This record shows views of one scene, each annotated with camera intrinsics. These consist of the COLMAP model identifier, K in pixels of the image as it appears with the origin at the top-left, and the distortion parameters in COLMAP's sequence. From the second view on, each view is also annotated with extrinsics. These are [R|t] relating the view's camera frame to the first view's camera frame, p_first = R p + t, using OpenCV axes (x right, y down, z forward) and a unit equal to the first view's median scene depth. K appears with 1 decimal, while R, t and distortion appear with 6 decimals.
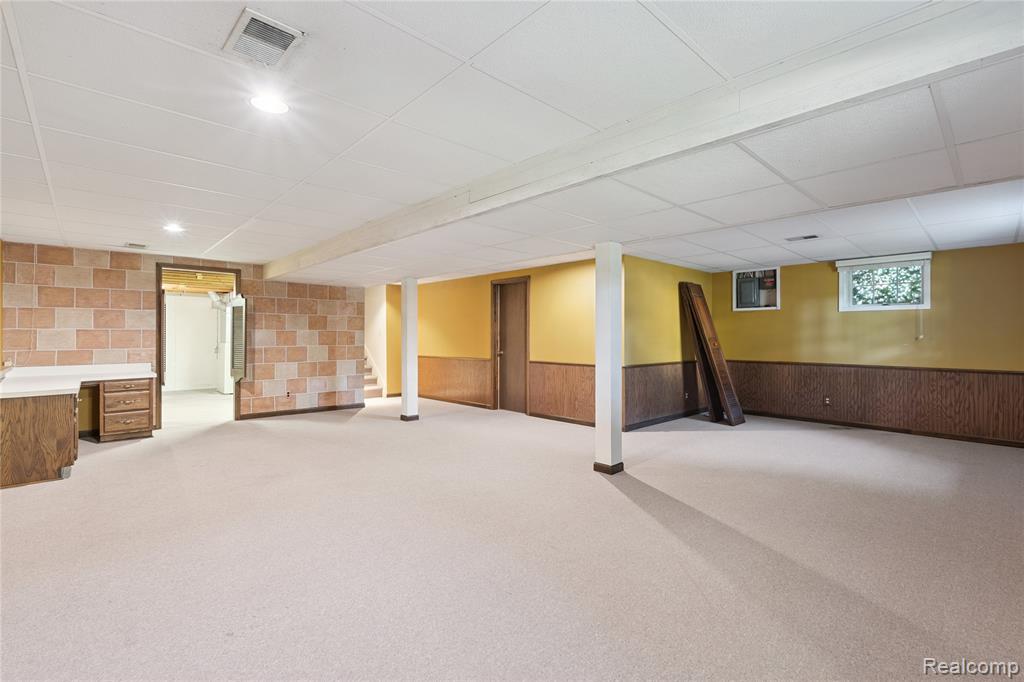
lens RADIAL K [[464.2, 0, 508.2], [0, 464.2, 335.0], [0, 0, 1]] dist [-0.004199, -0.000202]
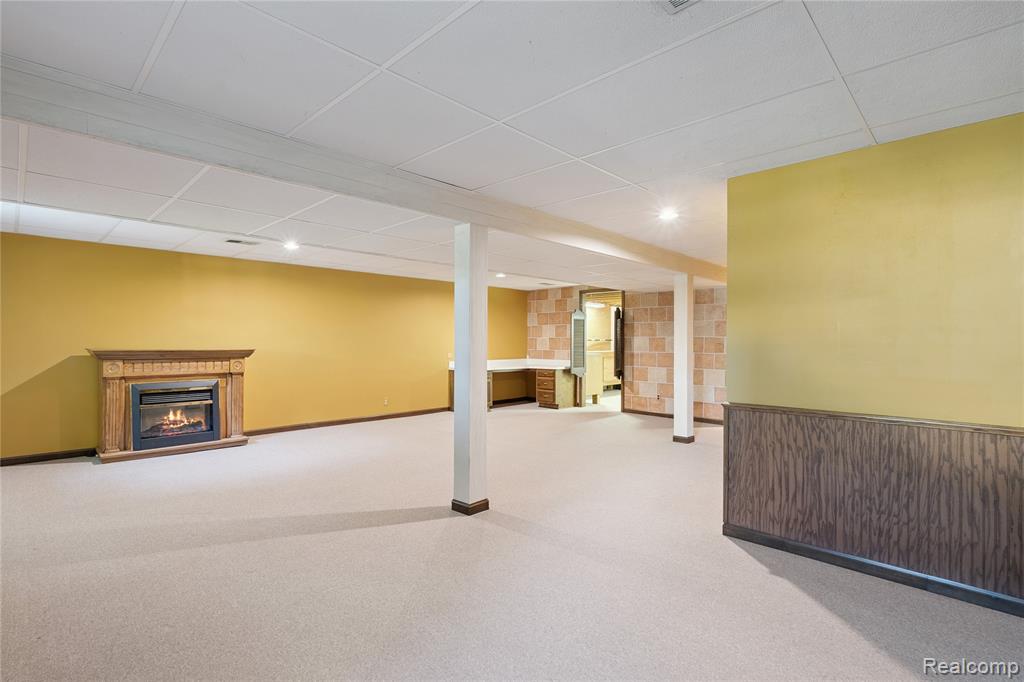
lens RADIAL K [[483.1, 0, 507.5], [0, 483.1, 341.8], [0, 0, 1]] dist [-0.003059, 0.001013]
pose [[0.053574, 0.001272, -0.998563, 0.695275], [-0.004790, 0.999988, 0.001017, 0.001218], [0.998552, 0.004729, 0.053579, 0.674088]]
